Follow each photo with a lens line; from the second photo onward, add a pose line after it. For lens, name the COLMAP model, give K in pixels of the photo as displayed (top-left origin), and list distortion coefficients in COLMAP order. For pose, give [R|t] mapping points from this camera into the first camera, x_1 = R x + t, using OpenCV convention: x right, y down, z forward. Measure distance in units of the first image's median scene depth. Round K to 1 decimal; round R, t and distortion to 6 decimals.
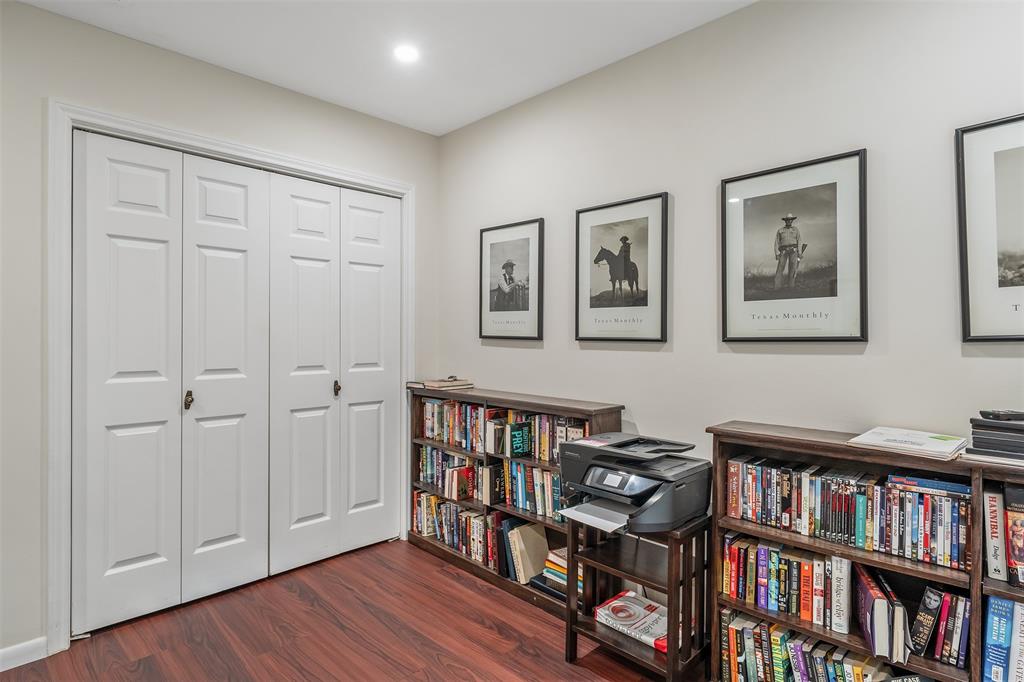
lens RADIAL K [[526.1, 0, 508.8], [0, 526.1, 338.8], [0, 0, 1]] dist [-0.004925, 0.000177]
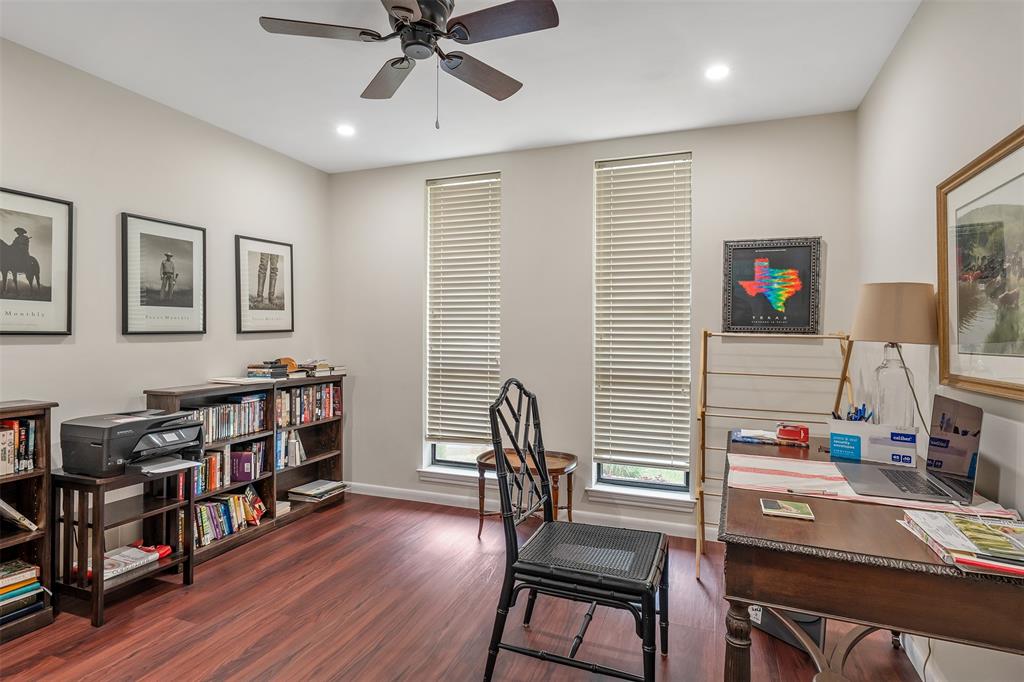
lens RADIAL K [[526.1, 0, 518.4], [0, 526.1, 336.6], [0, 0, 1]] dist [-0.004925, 0.000177]
pose [[-0.415341, -0.009533, 0.909616, -1.259643], [-0.001708, 0.999952, 0.009699, -0.003653], [-0.909664, 0.002475, -0.415337, 0.668046]]
